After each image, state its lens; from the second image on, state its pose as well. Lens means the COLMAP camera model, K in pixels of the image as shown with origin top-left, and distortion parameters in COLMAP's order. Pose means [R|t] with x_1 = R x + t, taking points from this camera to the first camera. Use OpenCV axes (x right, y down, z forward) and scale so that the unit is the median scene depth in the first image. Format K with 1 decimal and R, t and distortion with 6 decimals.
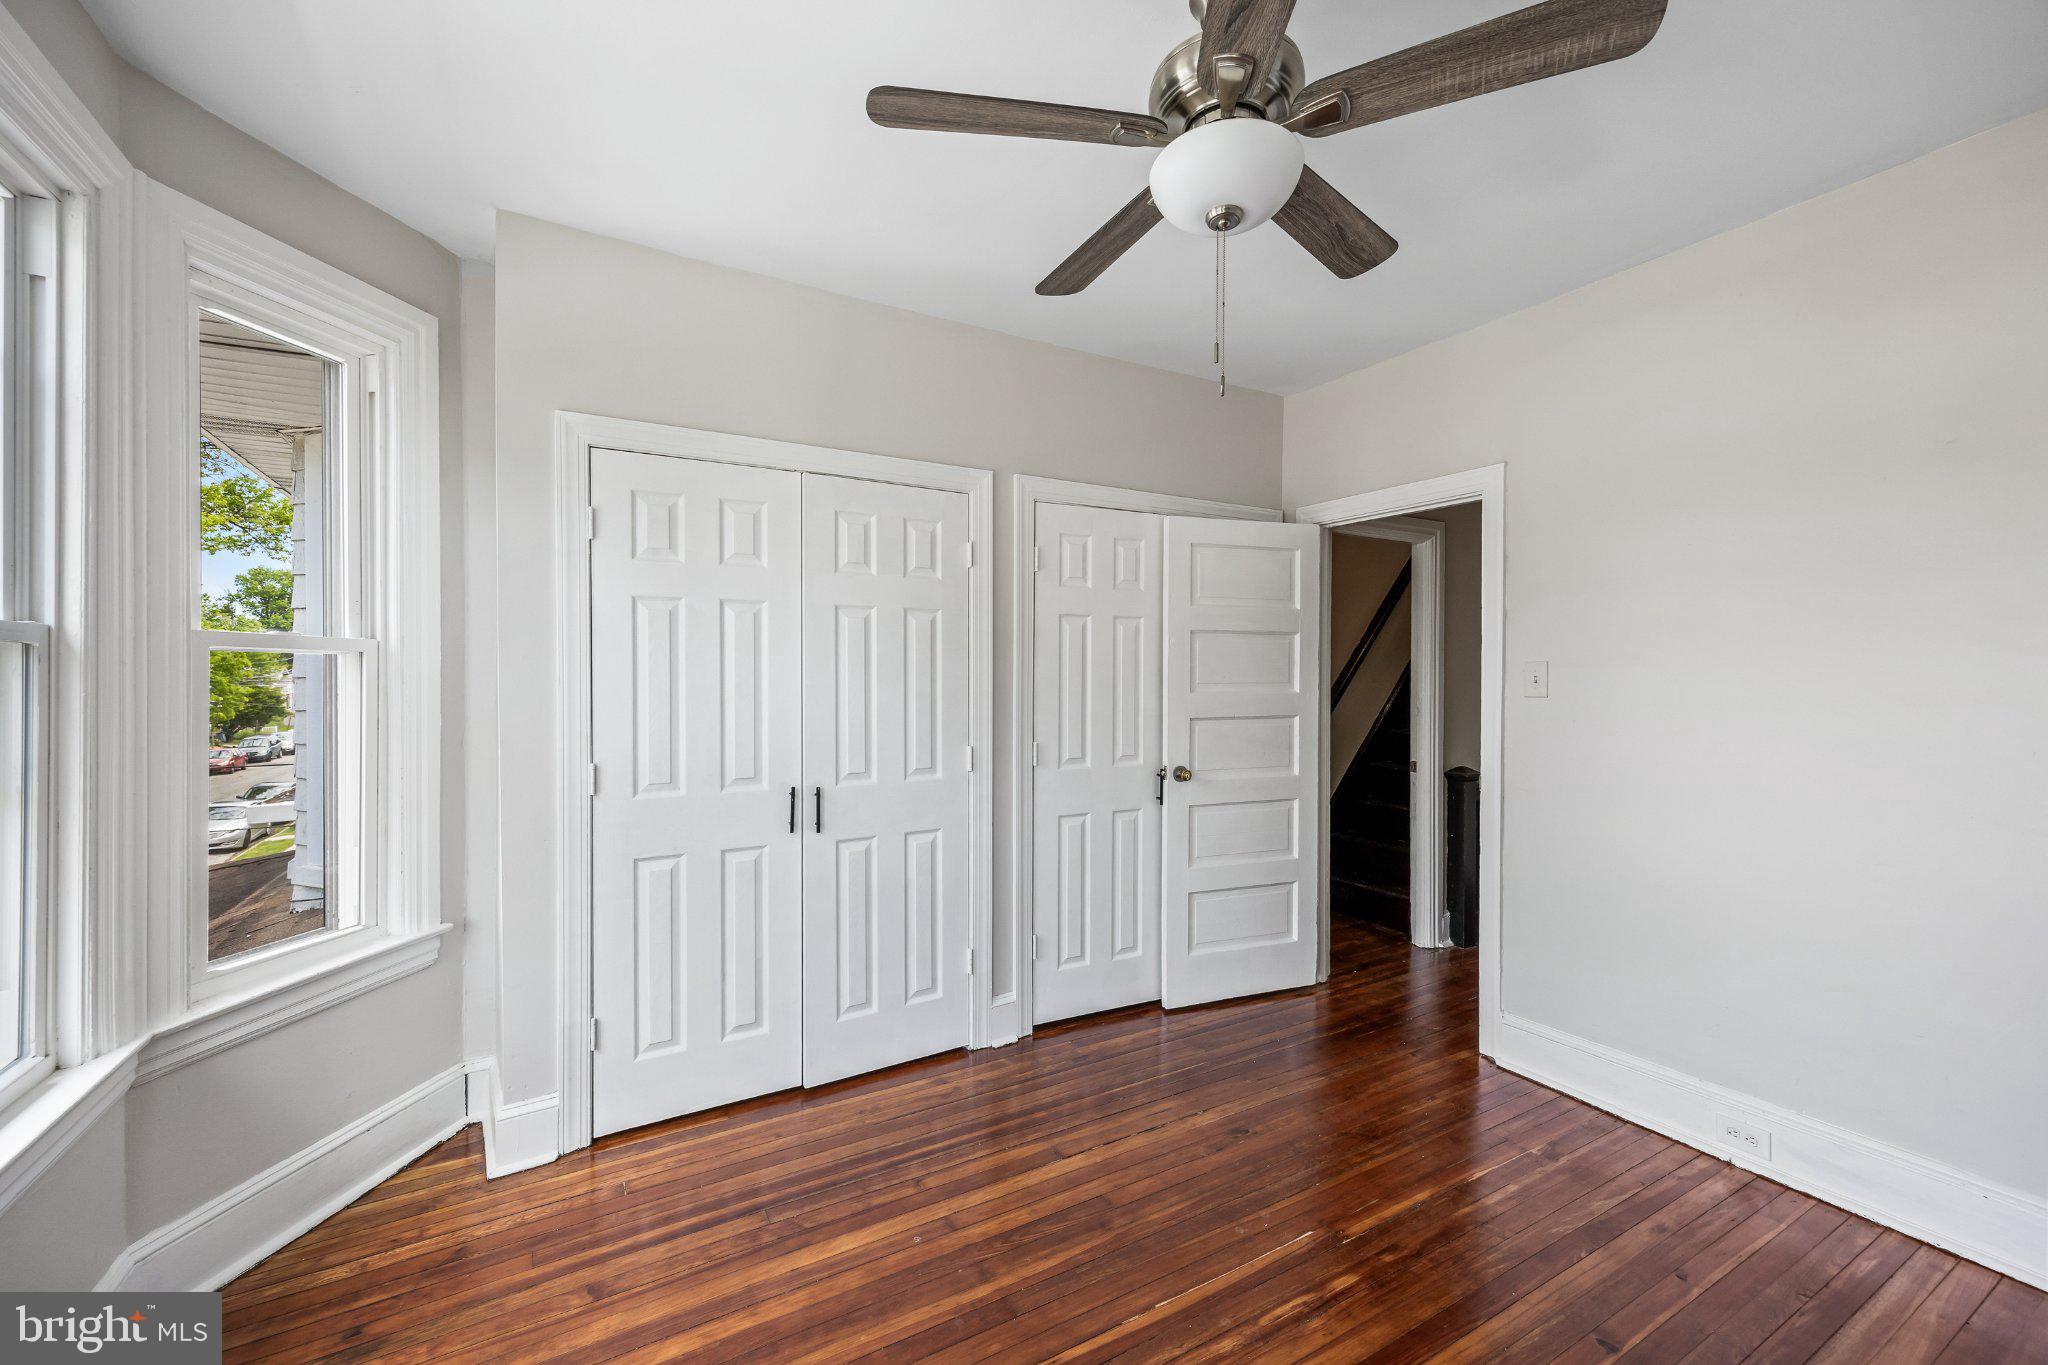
lens RADIAL K [[836.1, 0, 1009.9], [0, 836.1, 682.0], [0, 0, 1]] dist [0.004224, -0.000075]
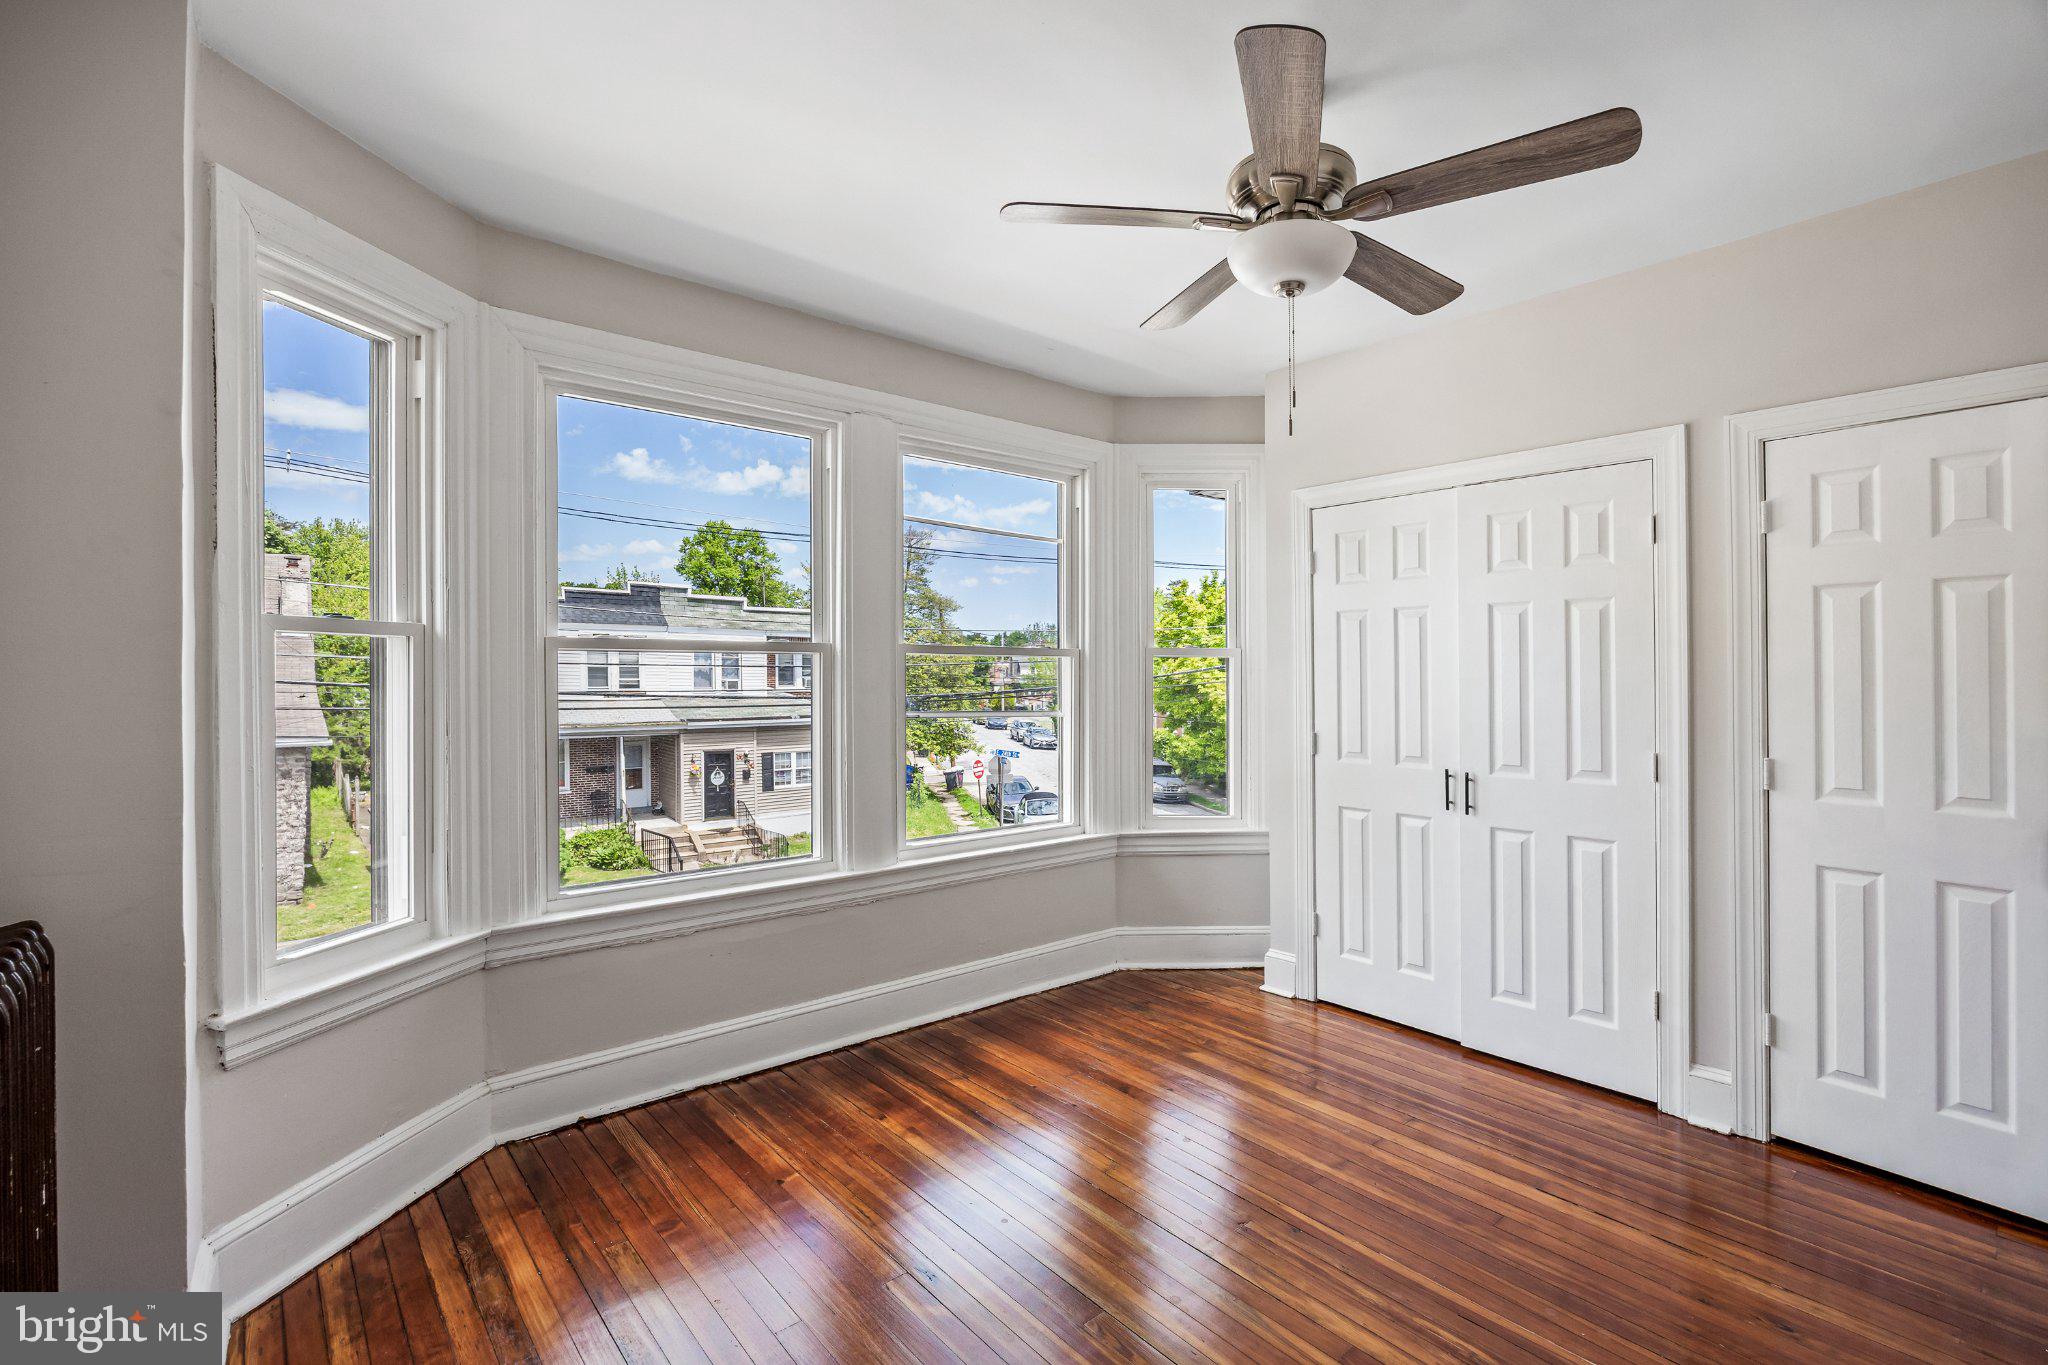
lens RADIAL K [[922.7, 0, 1065.8], [0, 922.7, 686.4], [0, 0, 1]] dist [-0.020930, 0.000413]
pose [[0.189857, 0.010486, -0.981756, 0.848005], [-0.017401, 0.999822, 0.007314, 0.013910], [0.981658, 0.015695, 0.190005, 0.257041]]
